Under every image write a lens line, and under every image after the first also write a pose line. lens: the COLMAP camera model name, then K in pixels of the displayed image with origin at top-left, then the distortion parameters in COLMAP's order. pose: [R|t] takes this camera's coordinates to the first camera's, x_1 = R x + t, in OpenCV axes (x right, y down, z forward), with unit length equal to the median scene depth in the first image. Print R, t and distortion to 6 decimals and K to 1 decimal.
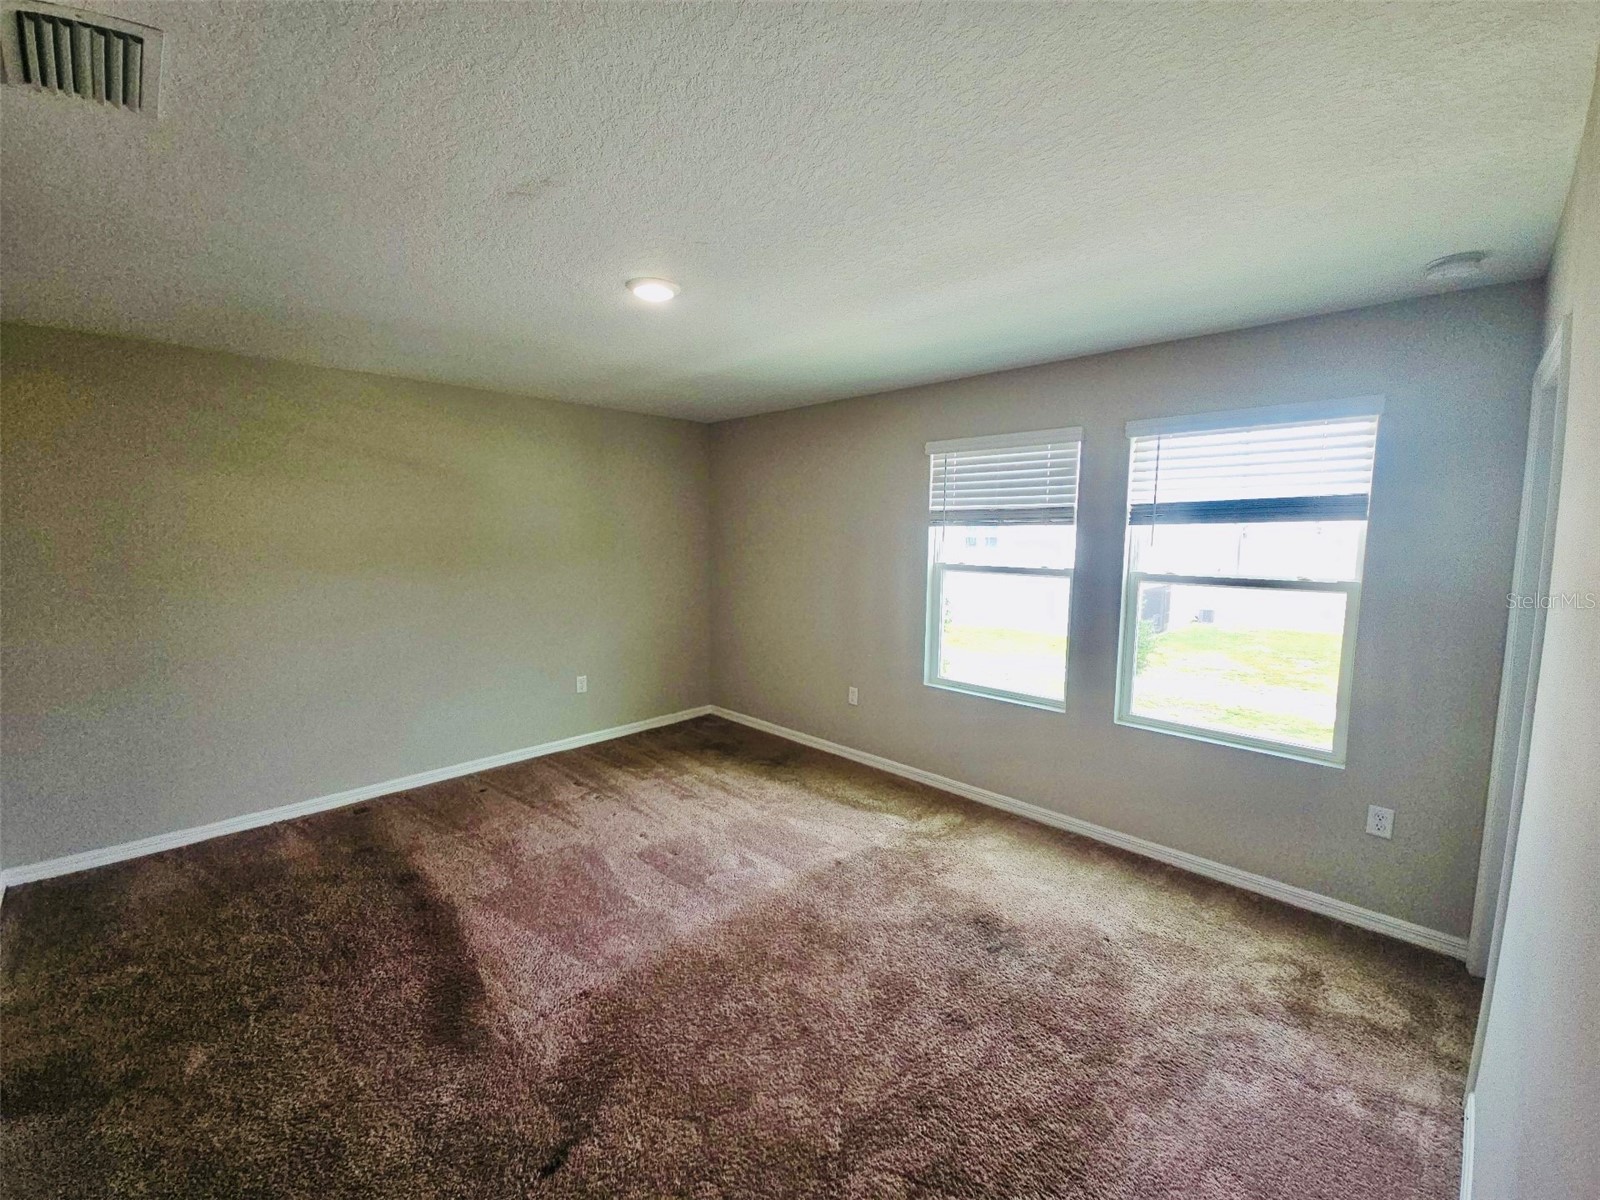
lens RADIAL K [[649.8, 0, 797.9], [0, 649.8, 597.5], [0, 0, 1]] dist [0.013471, -0.009438]
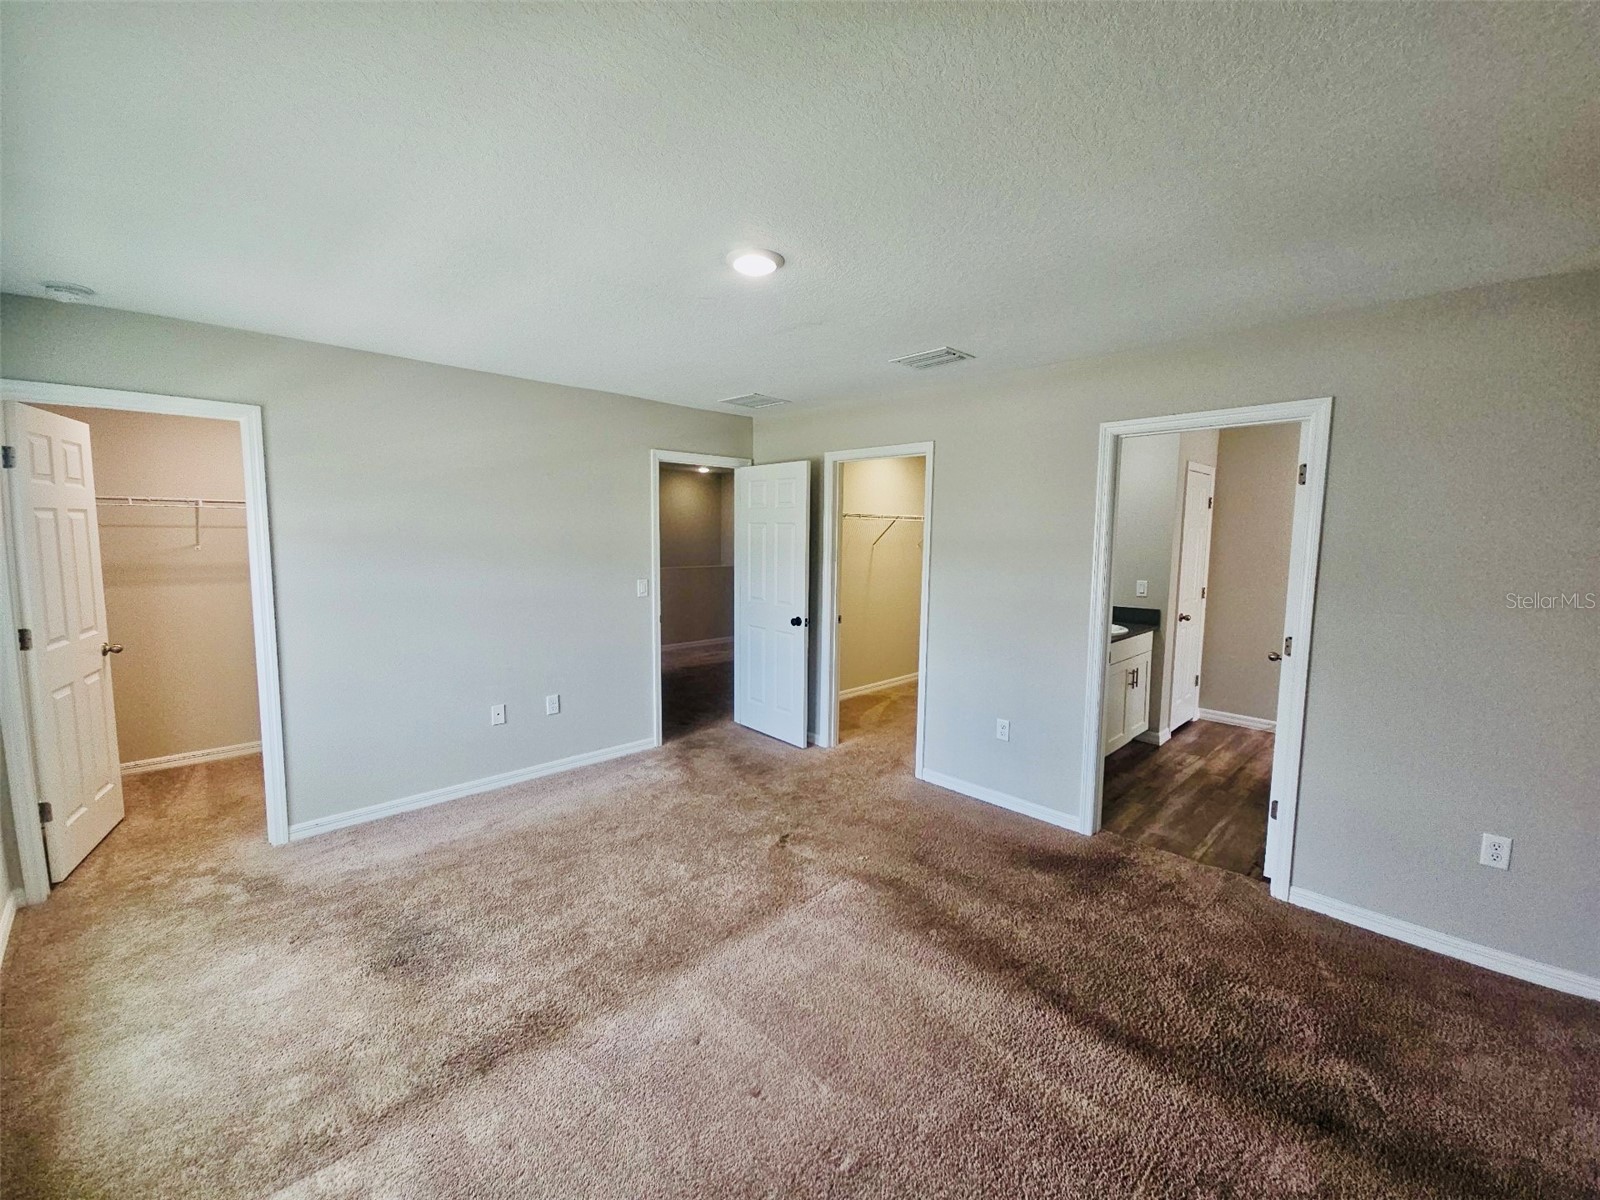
lens RADIAL K [[649.8, 0, 797.9], [0, 649.8, 597.5], [0, 0, 1]] dist [0.013471, -0.009438]
pose [[-0.999715, -0.013377, 0.019770, -0.209728], [-0.008942, 0.977781, 0.209439, -0.135189], [-0.022133, 0.209202, -0.977622, 1.363598]]
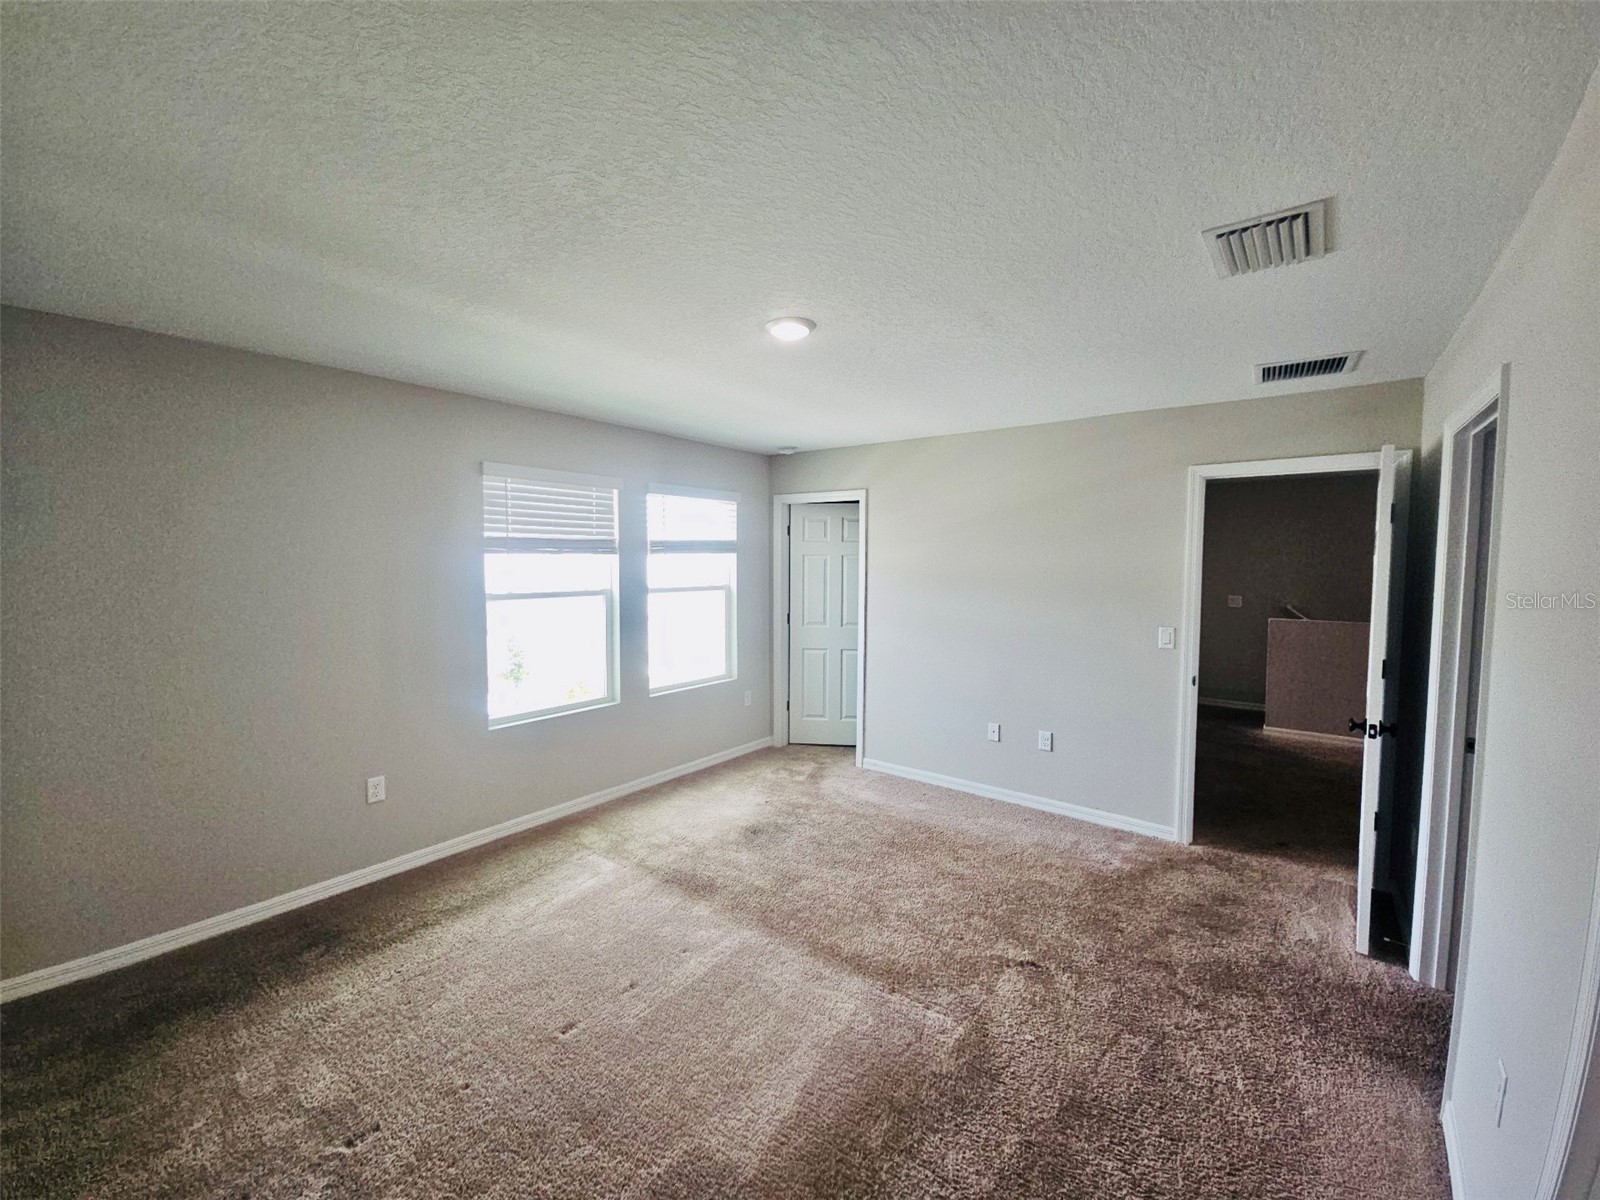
lens RADIAL K [[649.8, 0, 797.9], [0, 649.8, 597.5], [0, 0, 1]] dist [0.013471, -0.009438]
pose [[-0.116980, -0.057972, 0.991441, -0.870583], [0.102081, 0.992305, 0.070067, -0.078510], [-0.987874, 0.109403, -0.110162, 0.784176]]
